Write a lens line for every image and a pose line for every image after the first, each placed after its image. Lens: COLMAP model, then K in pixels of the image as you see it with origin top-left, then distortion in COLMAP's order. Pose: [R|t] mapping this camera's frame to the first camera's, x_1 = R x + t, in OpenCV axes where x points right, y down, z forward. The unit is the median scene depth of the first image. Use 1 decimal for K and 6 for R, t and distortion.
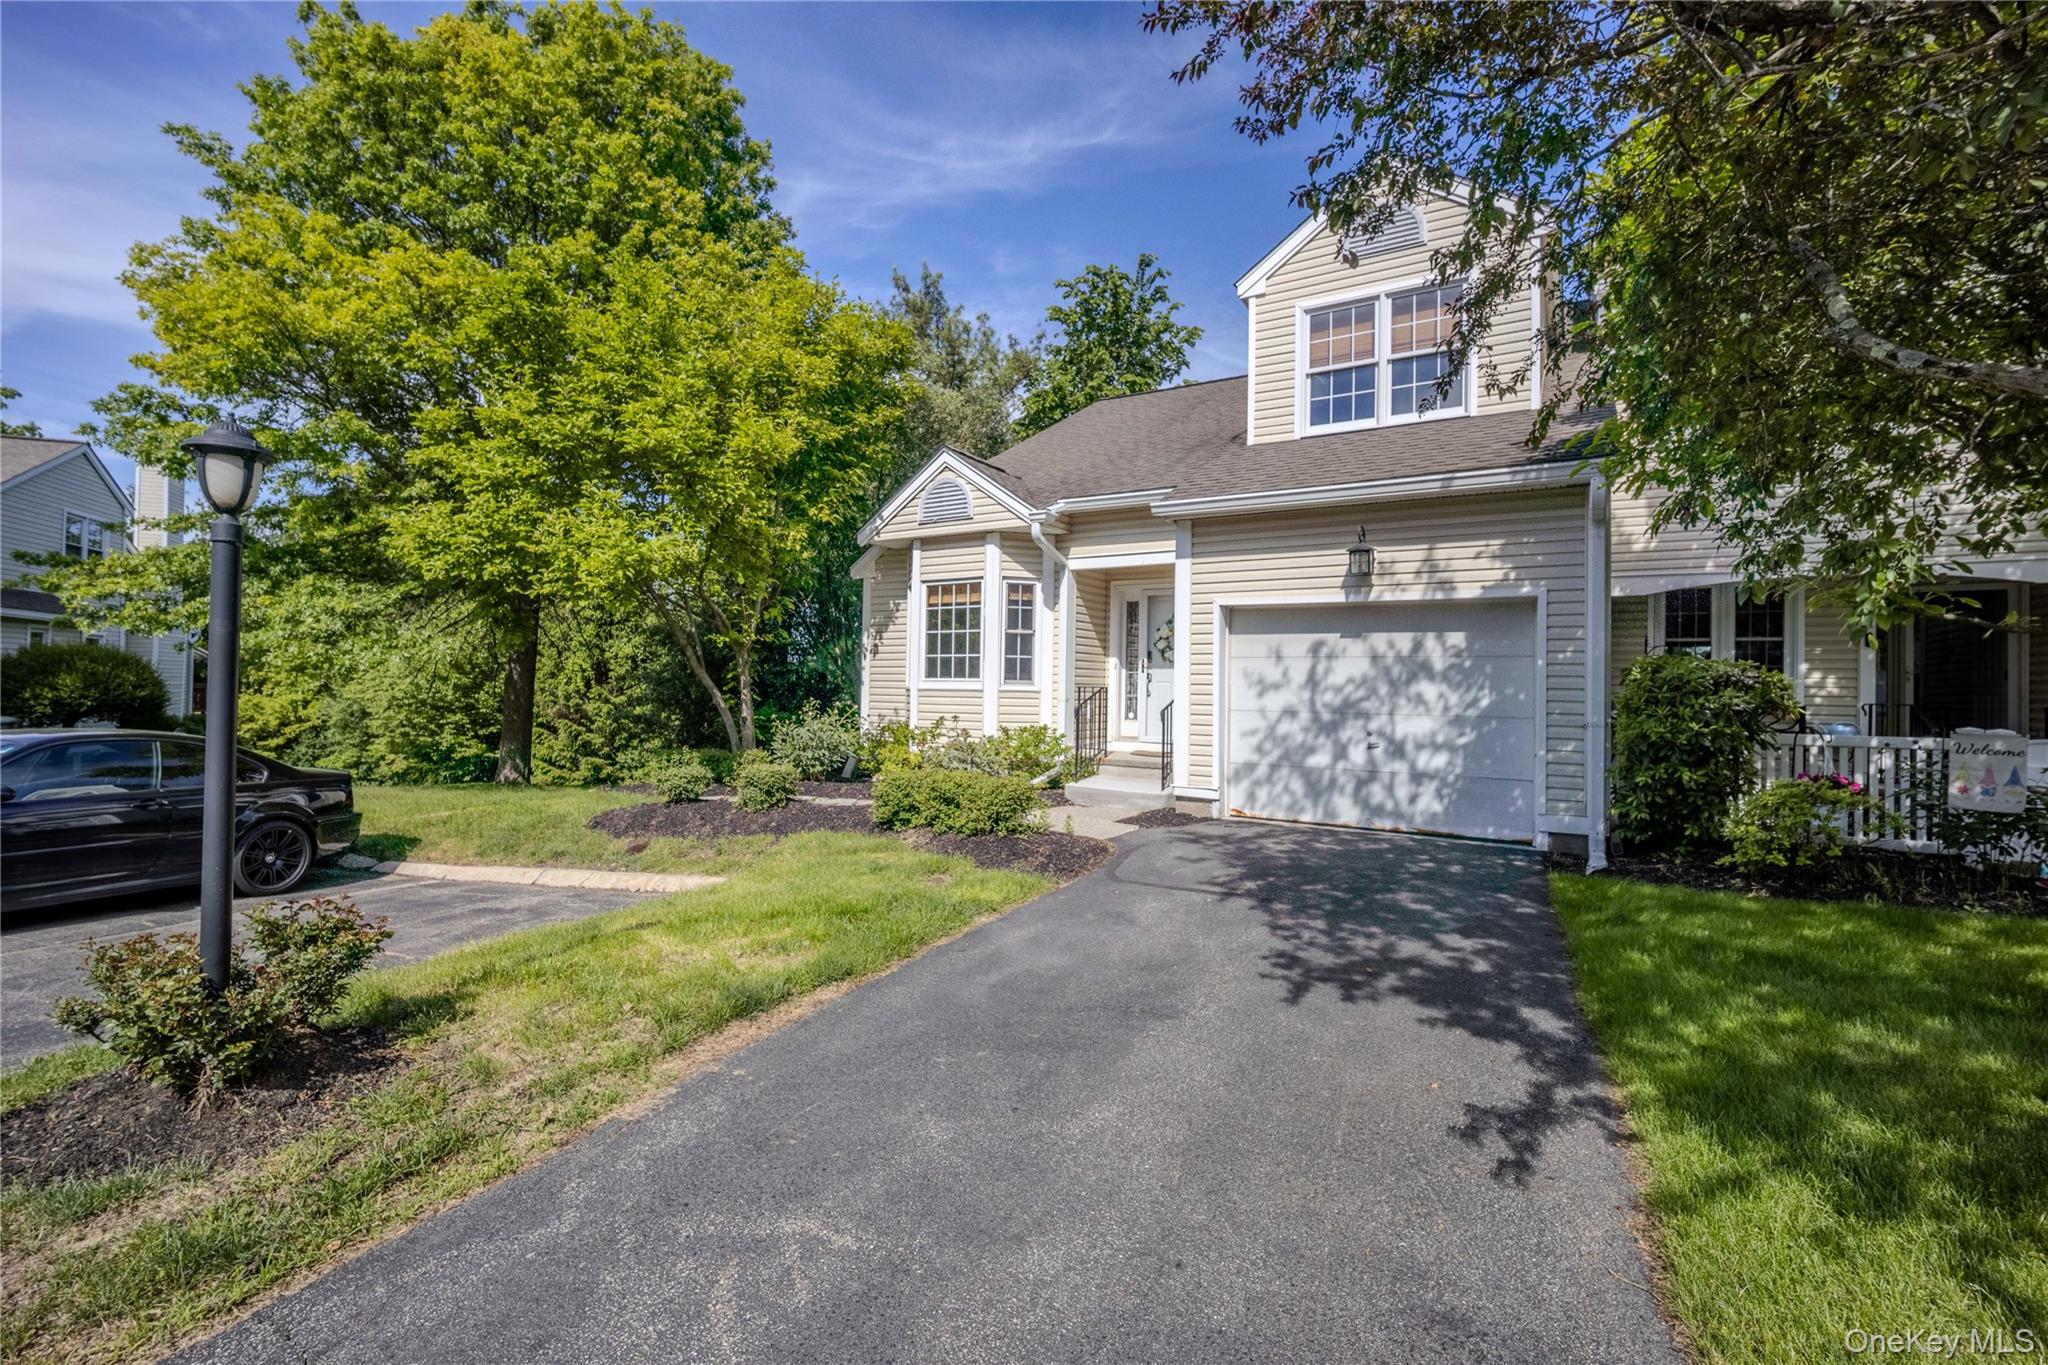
lens RADIAL K [[900.3, 0, 1024.2], [0, 900.3, 684.8], [0, 0, 1]] dist [-0.011032, 0.000954]
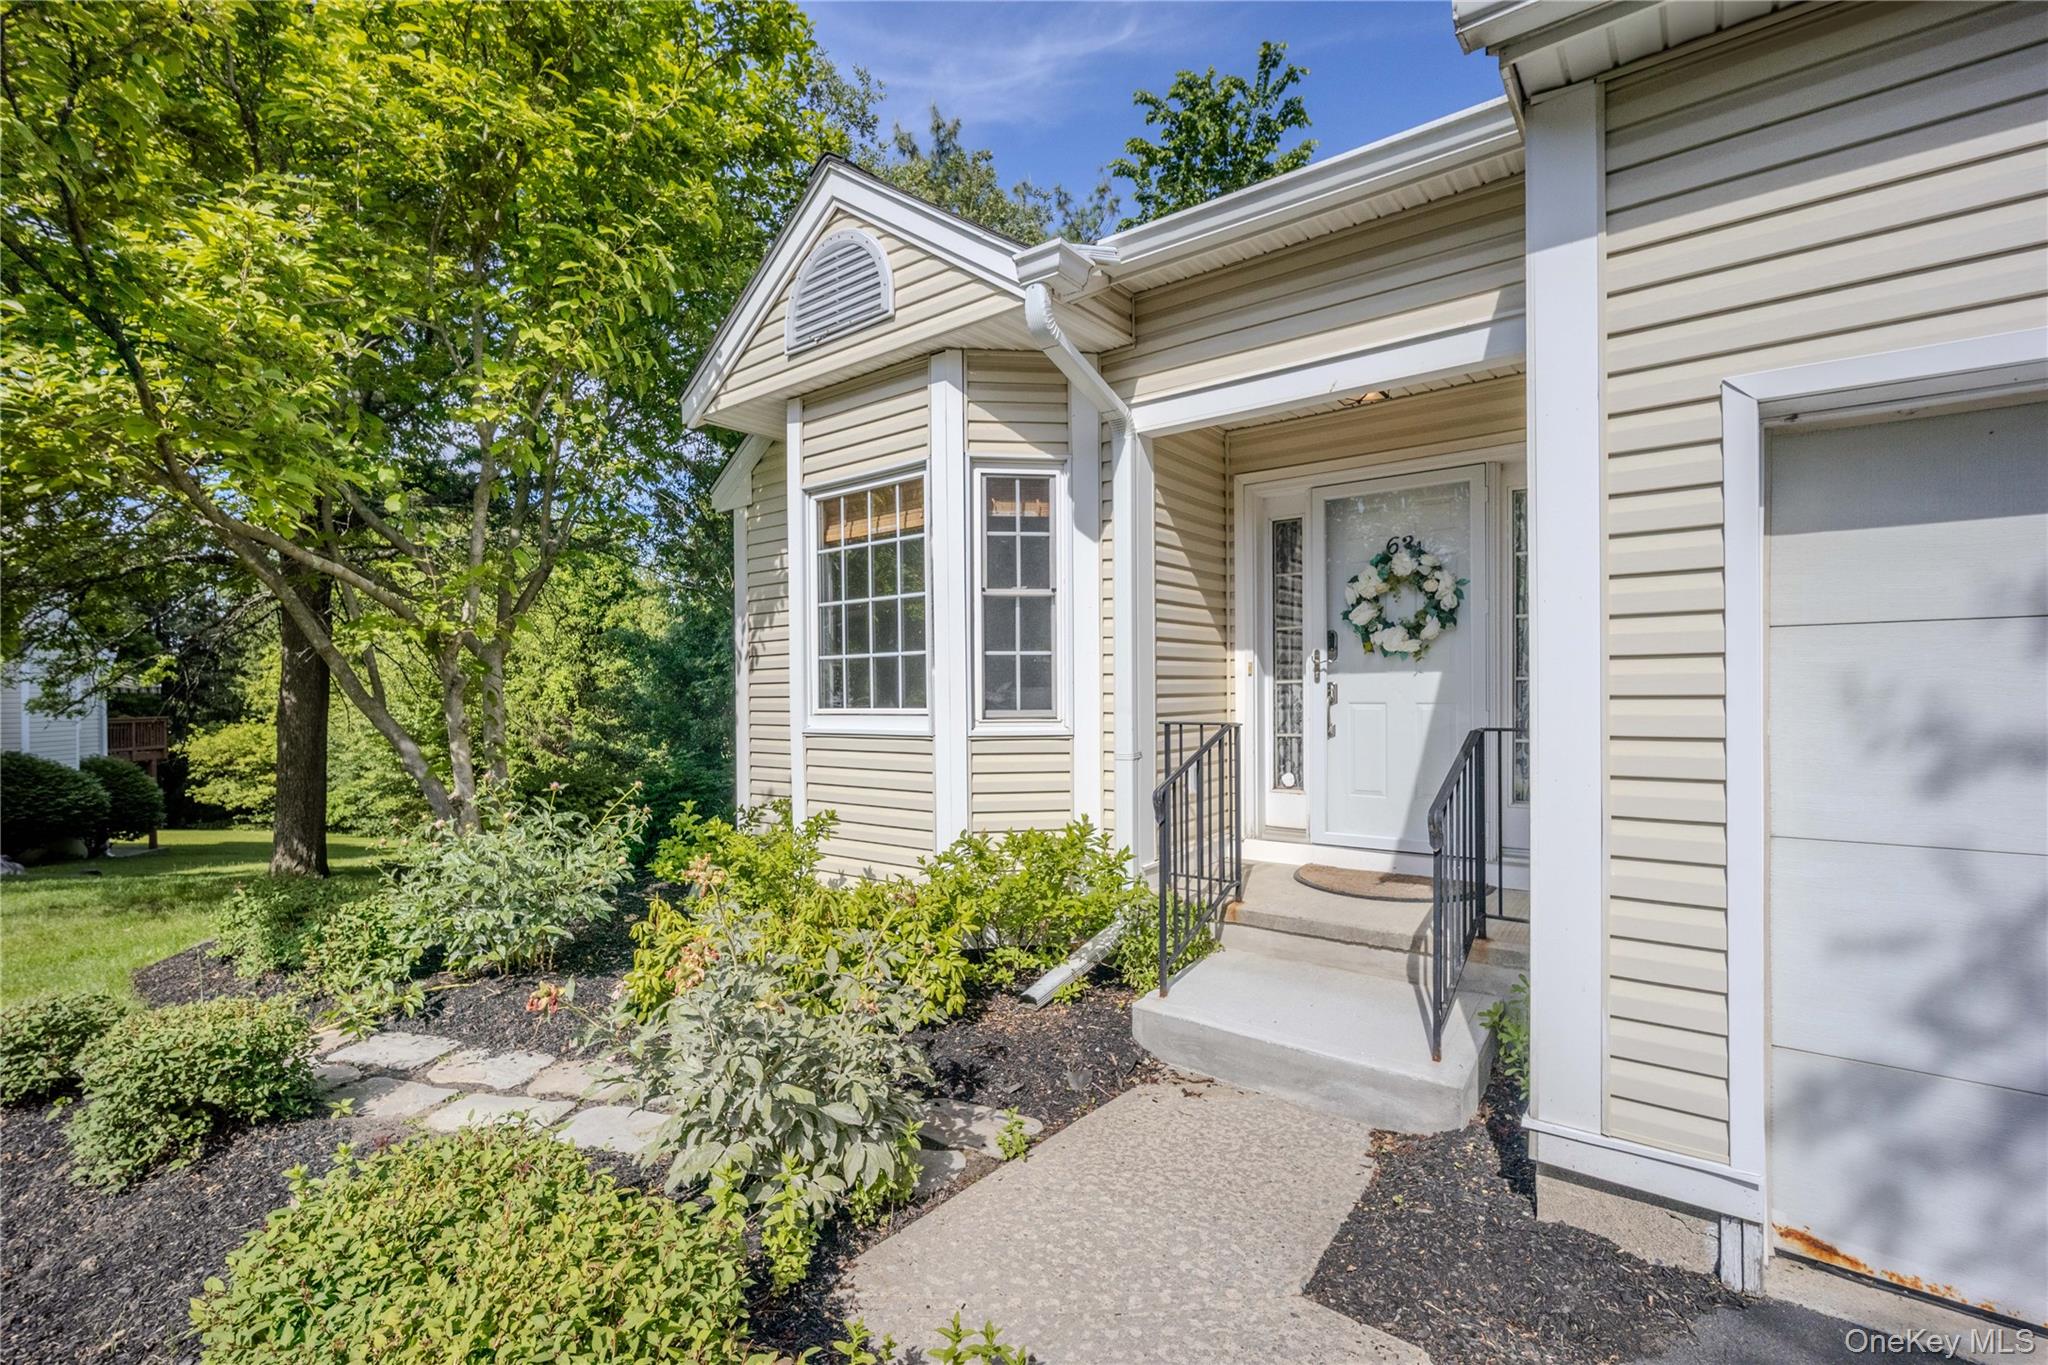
lens RADIAL K [[900.3, 0, 1029.7], [0, 900.3, 707.0], [0, 0, 1]] dist [-0.011032, 0.000954]
pose [[0.995126, -0.025328, -0.095299, 0.039444], [0.027463, 0.999399, 0.021159, -0.015763], [0.094706, -0.023674, 0.995224, 0.606657]]
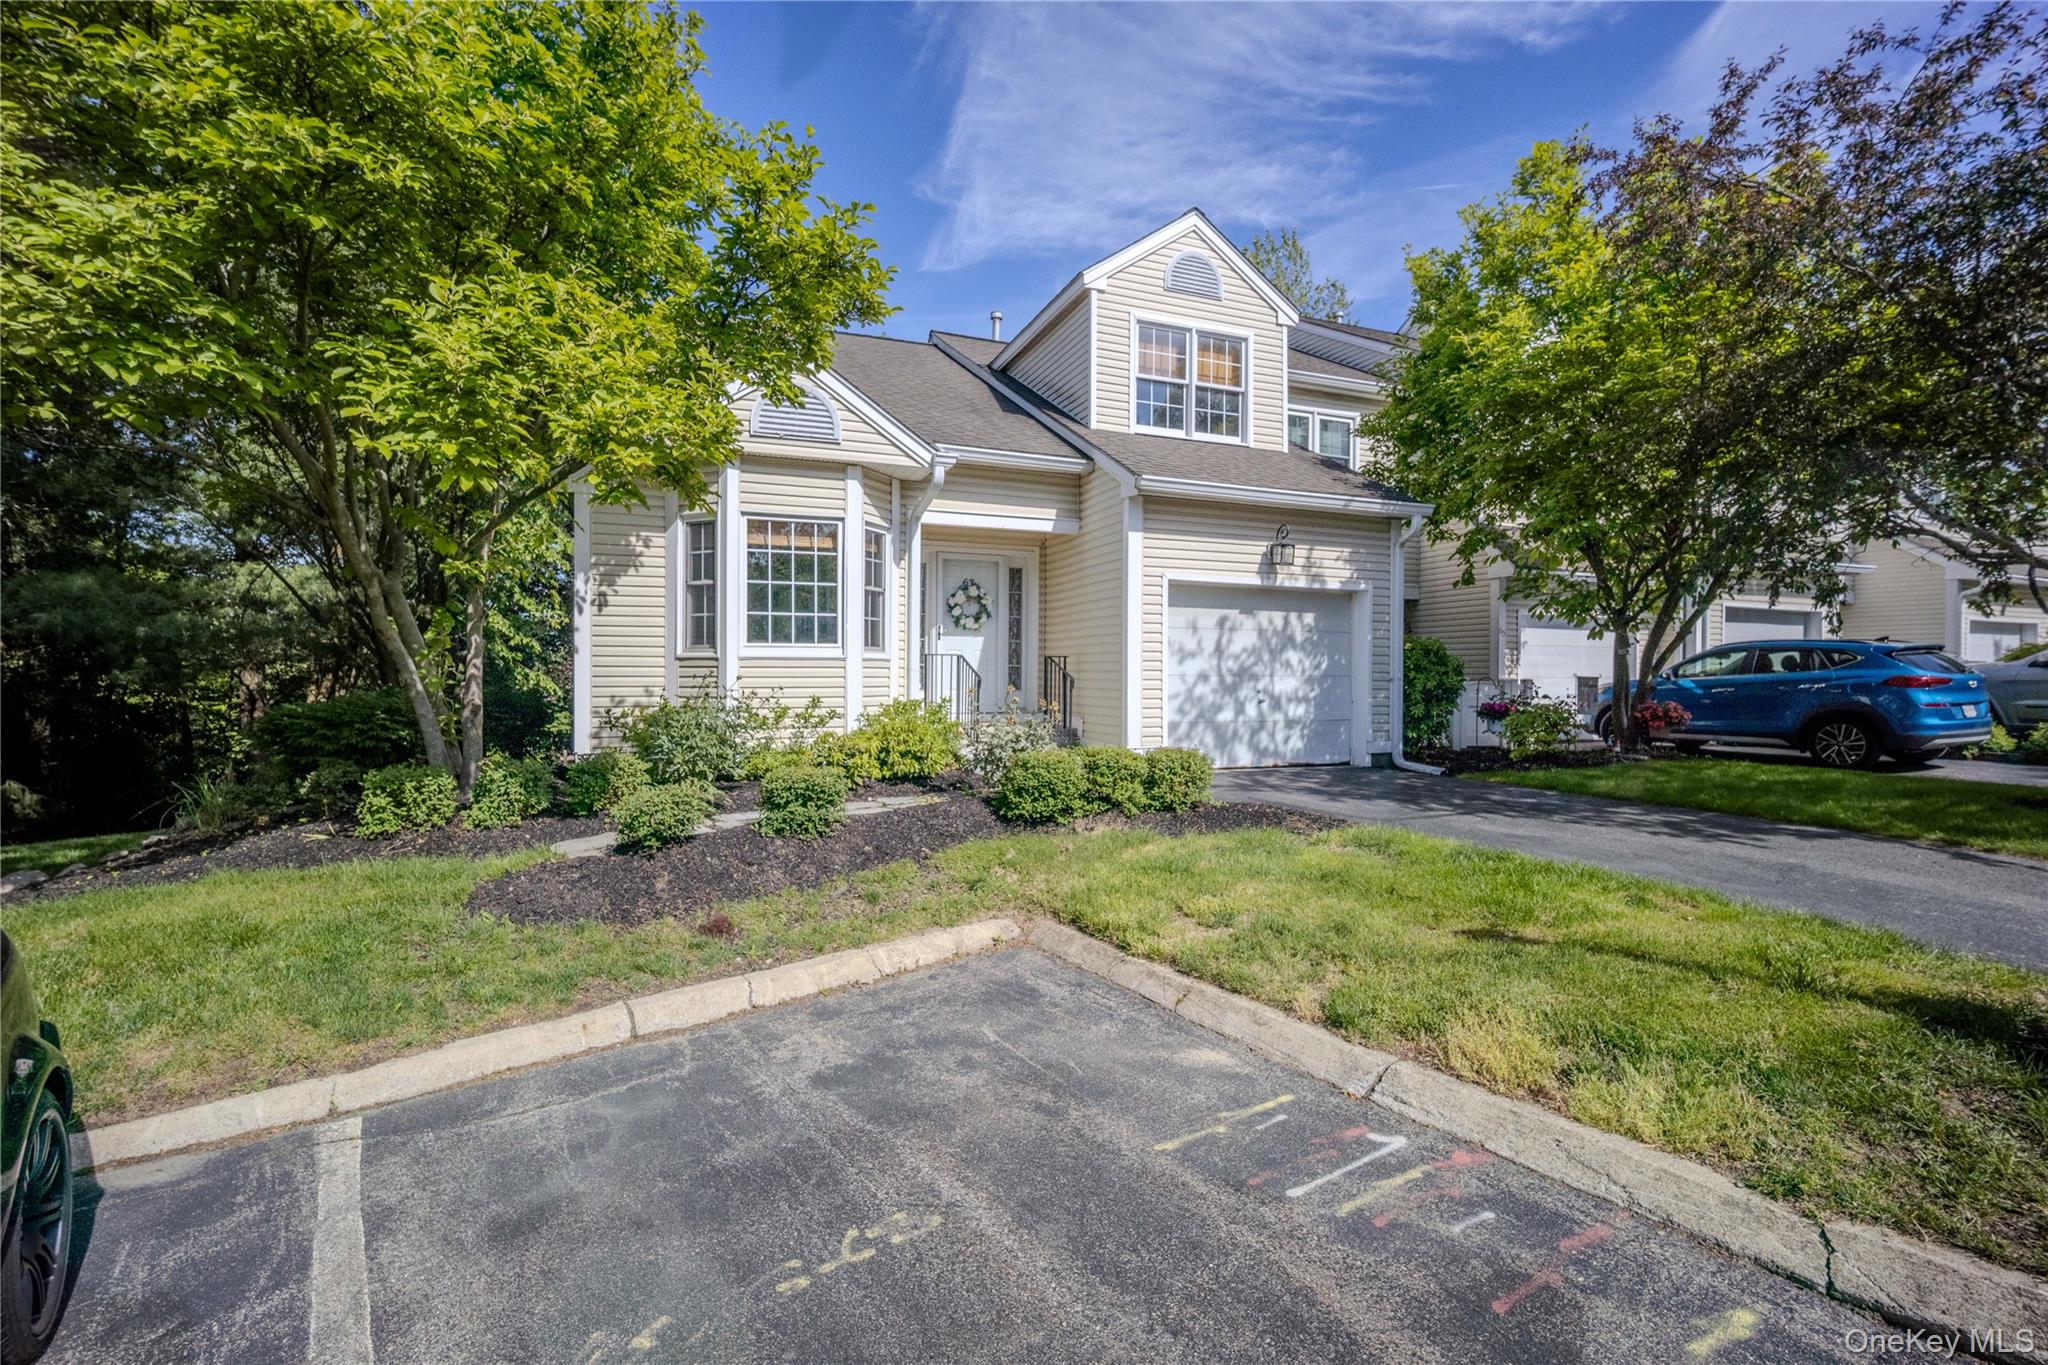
lens RADIAL K [[900.3, 0, 1030.9], [0, 900.3, 683.4], [0, 0, 1]] dist [-0.011032, 0.000954]
pose [[0.591284, -0.022897, 0.806138, -0.618352], [0.000078, 0.999598, 0.028335, 0.005438], [-0.806464, -0.016691, 0.591048, 0.394030]]
